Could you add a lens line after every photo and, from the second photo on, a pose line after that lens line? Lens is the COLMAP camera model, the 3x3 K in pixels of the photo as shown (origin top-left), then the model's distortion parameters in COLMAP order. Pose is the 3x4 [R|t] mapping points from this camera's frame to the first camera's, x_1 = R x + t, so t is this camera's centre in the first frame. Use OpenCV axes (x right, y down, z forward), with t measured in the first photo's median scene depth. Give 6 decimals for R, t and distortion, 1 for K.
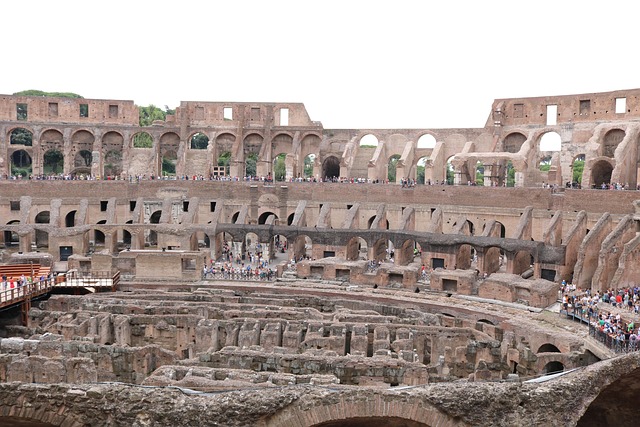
lens RADIAL K [[528.7, 0, 320.0], [0, 528.7, 213.5], [0, 0, 1]] dist [-0.165694, 0.139374]
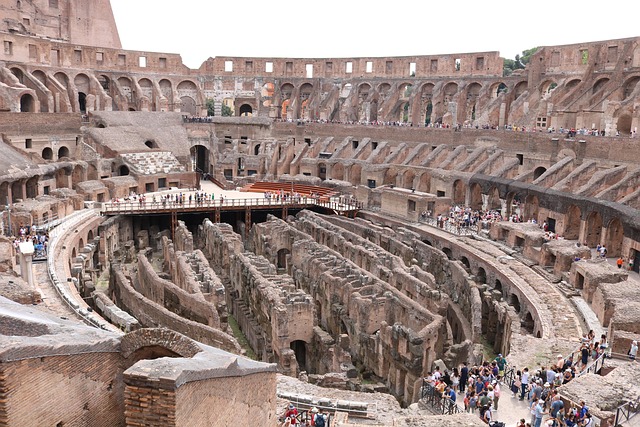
lens RADIAL K [[528.7, 0, 320.0], [0, 528.7, 213.5], [0, 0, 1]] dist [-0.165694, 0.139374]
pose [[0.447555, 0.154913, -0.880736, 0.670713], [-0.081499, 0.987848, 0.132339, -0.014835], [0.890535, 0.012550, 0.454741, 0.378724]]
